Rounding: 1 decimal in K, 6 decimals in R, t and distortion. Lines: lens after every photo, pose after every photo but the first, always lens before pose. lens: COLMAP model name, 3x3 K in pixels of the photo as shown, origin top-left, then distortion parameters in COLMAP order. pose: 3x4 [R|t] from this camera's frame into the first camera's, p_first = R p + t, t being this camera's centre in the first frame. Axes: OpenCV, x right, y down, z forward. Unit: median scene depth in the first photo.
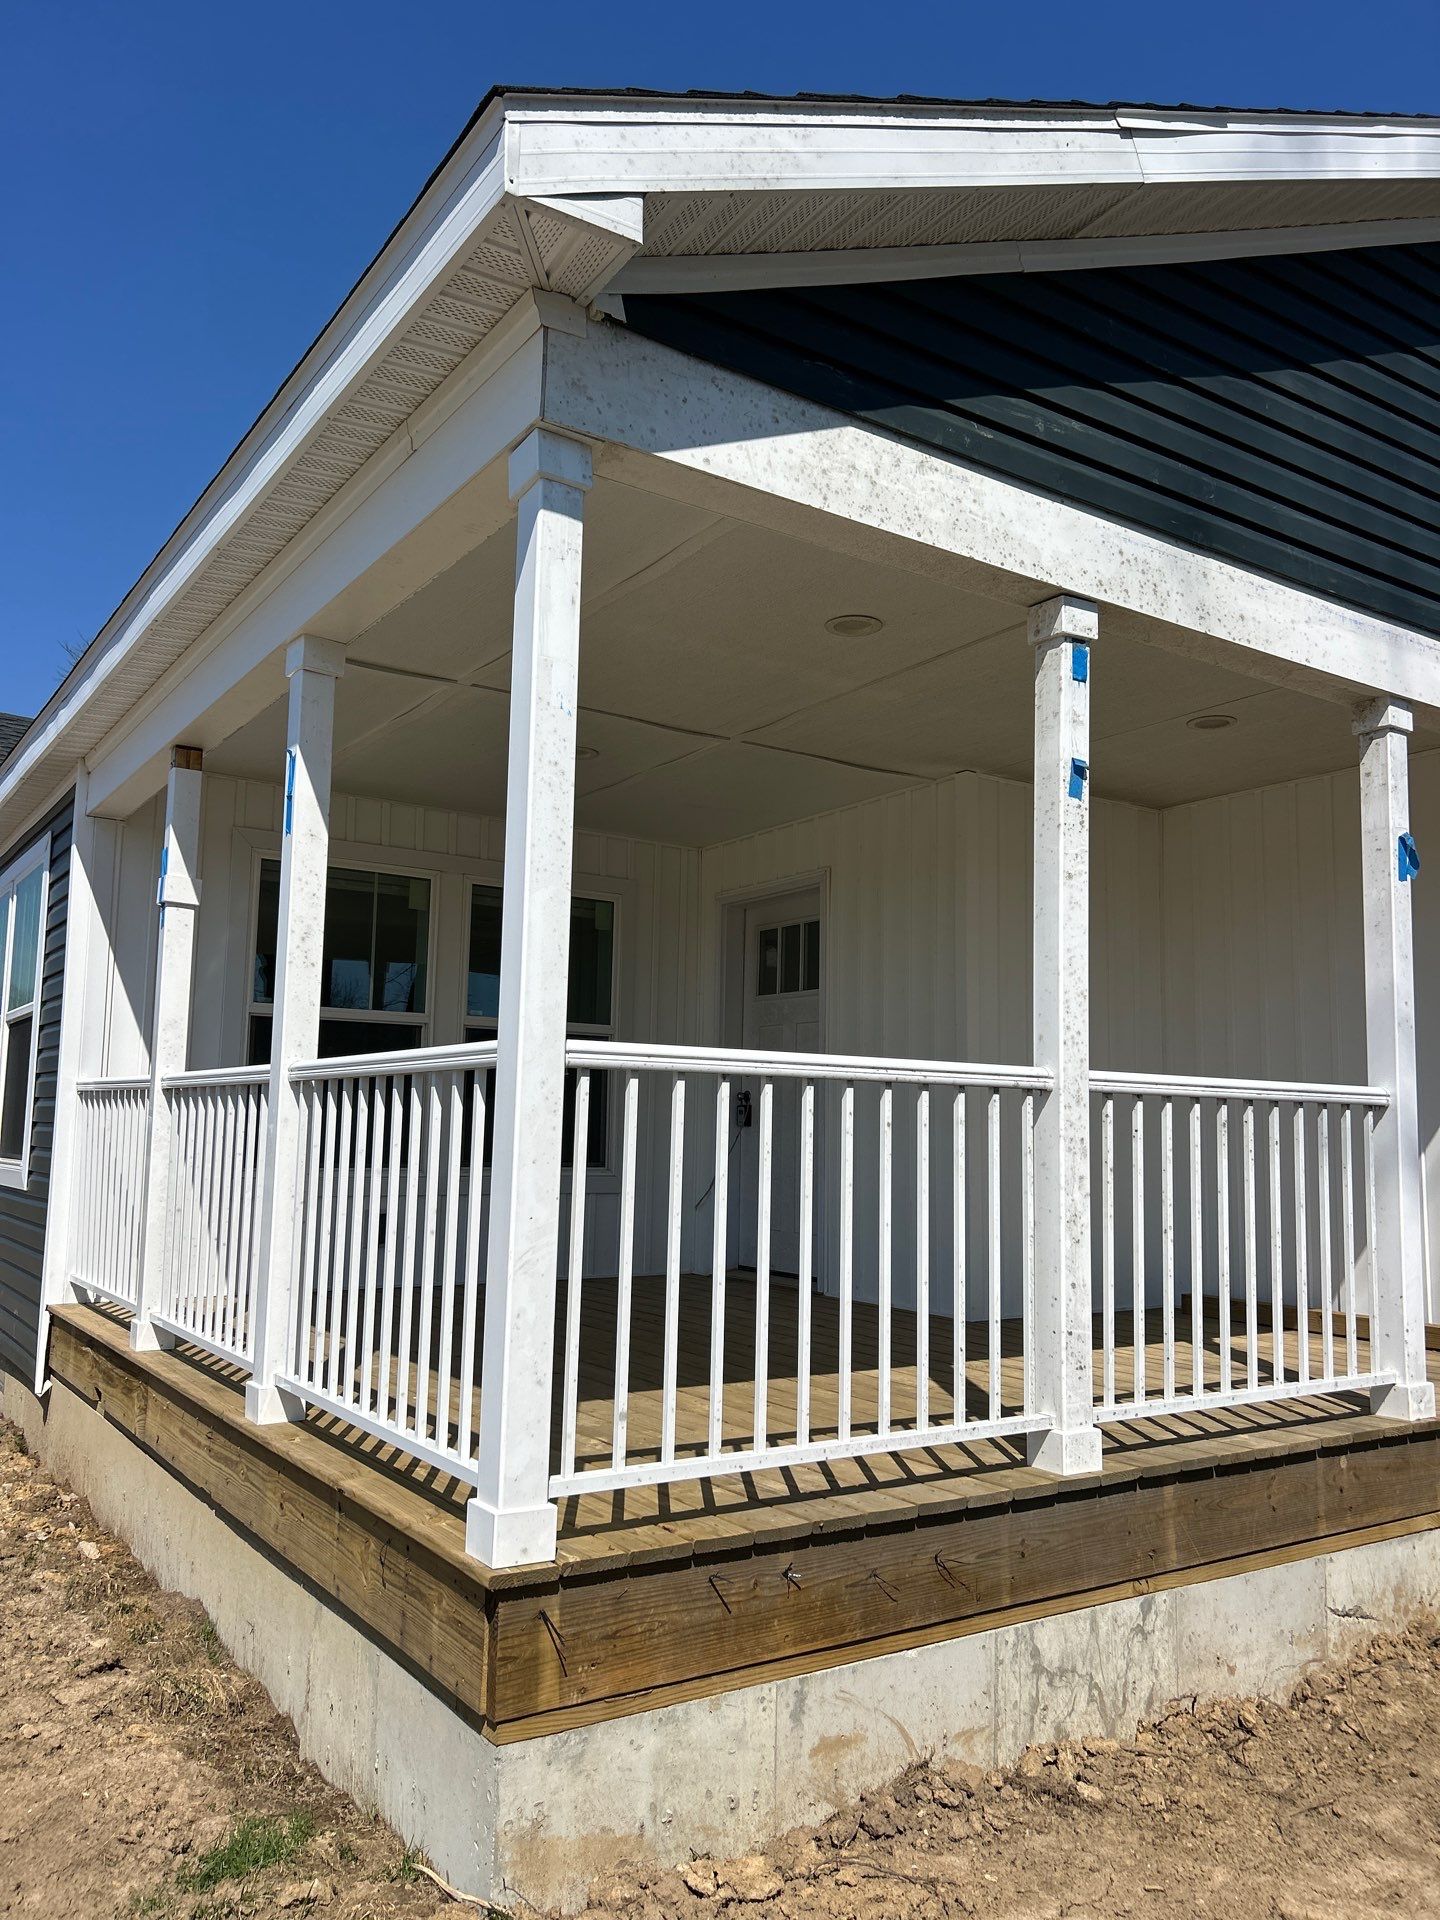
lens RADIAL K [[1485.8, 0, 722.6], [0, 1485.8, 955.4], [0, 0, 1]] dist [0.015020, 0.004480]
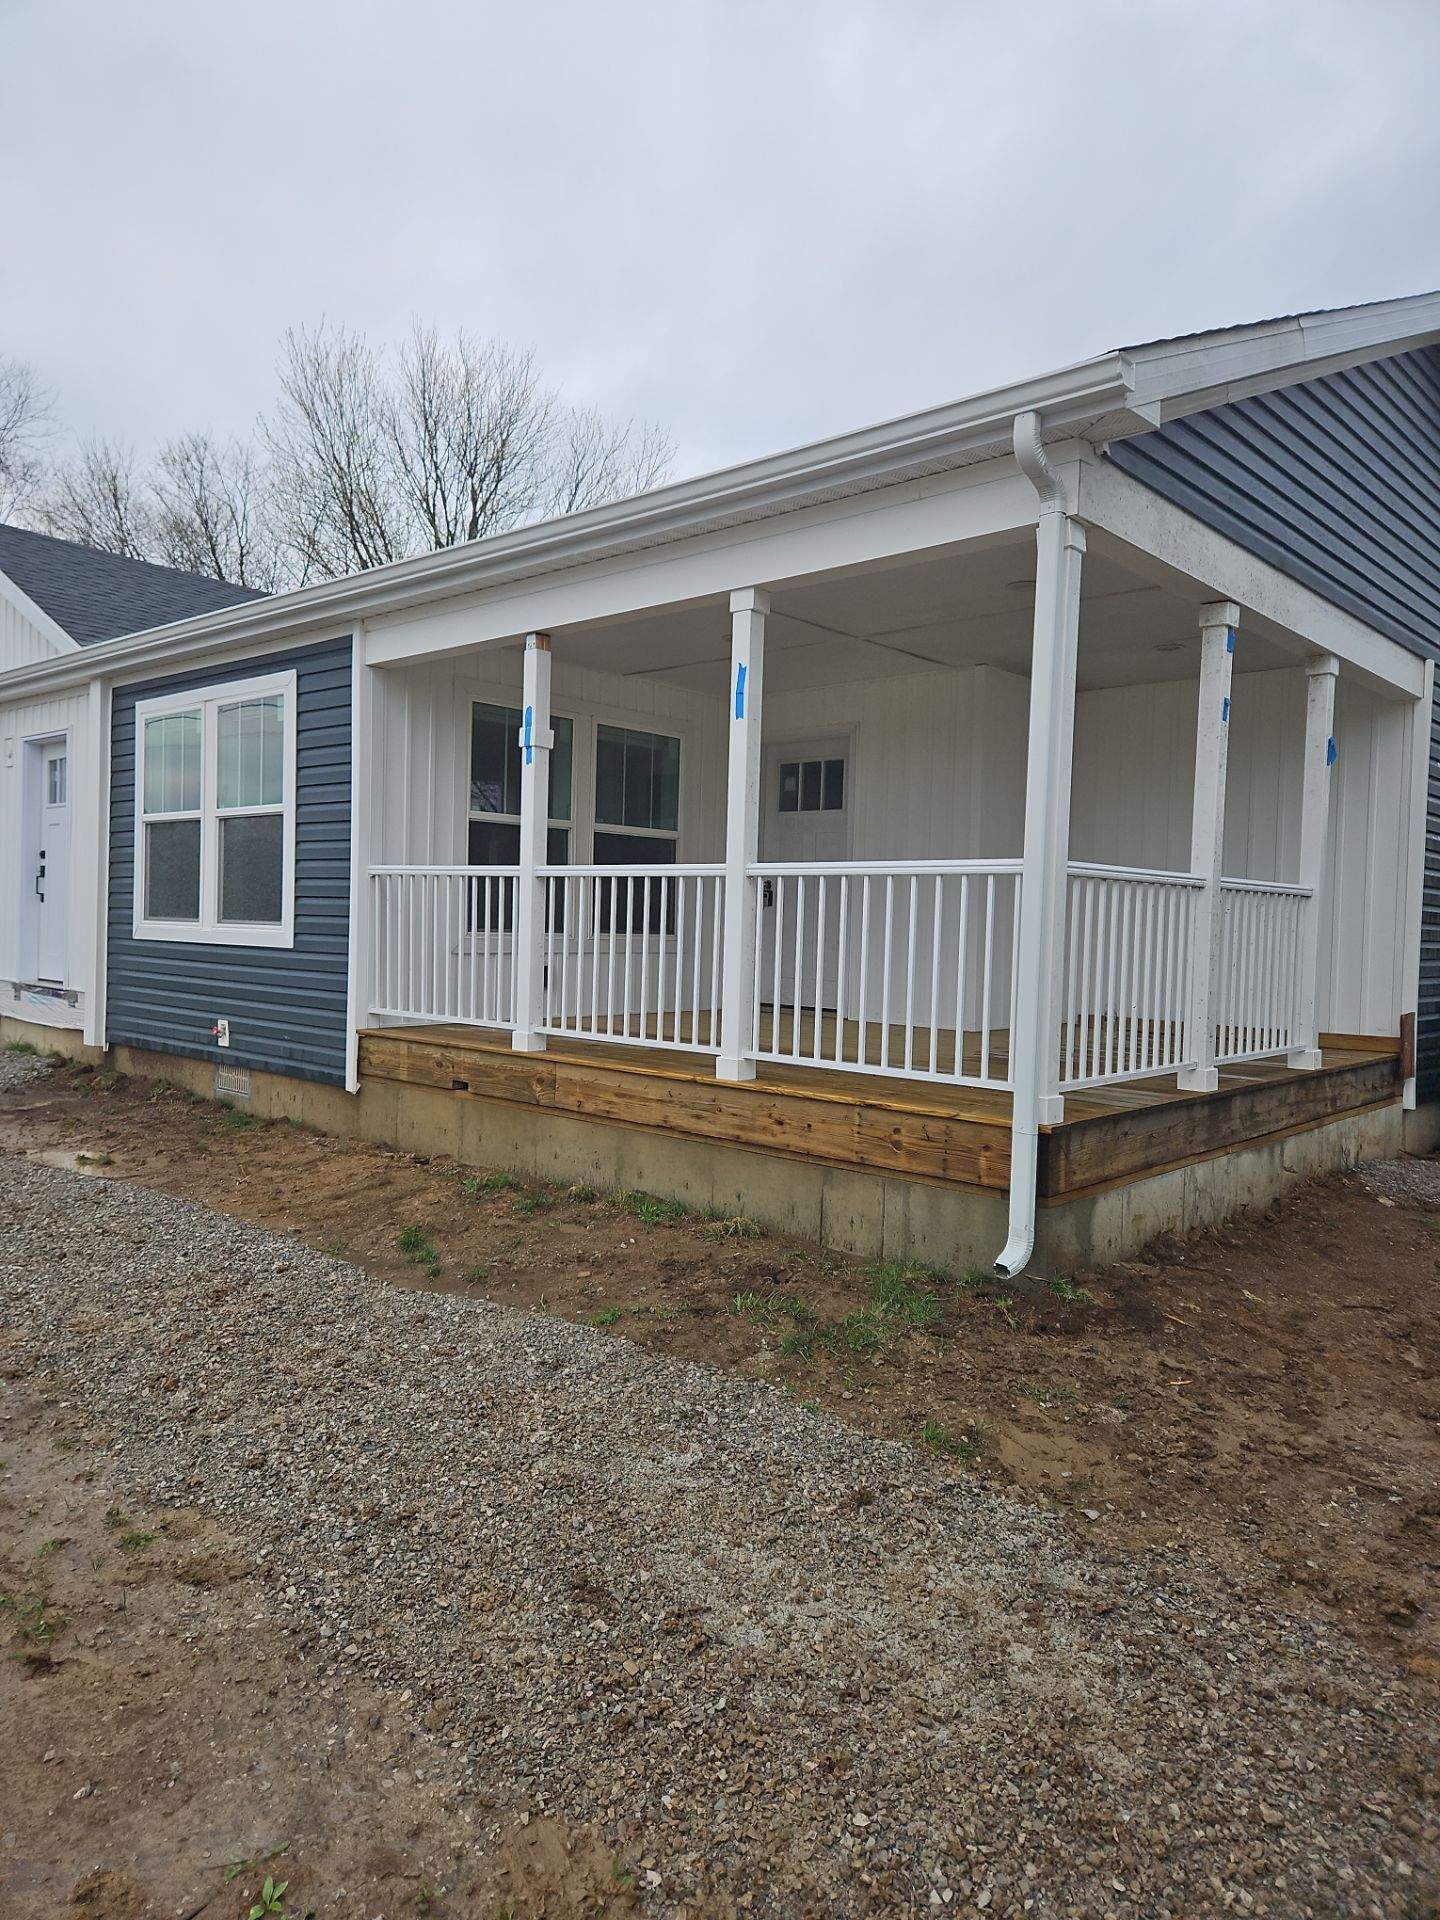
lens RADIAL K [[1302.1, 0, 712.1], [0, 1302.1, 958.3], [0, 0, 1]] dist [0.022173, 0.000706]
pose [[0.974312, -0.000234, 0.225203, -0.557722], [-0.034619, 0.987958, 0.150800, -0.032841], [-0.222526, -0.154722, 0.962571, -0.311885]]
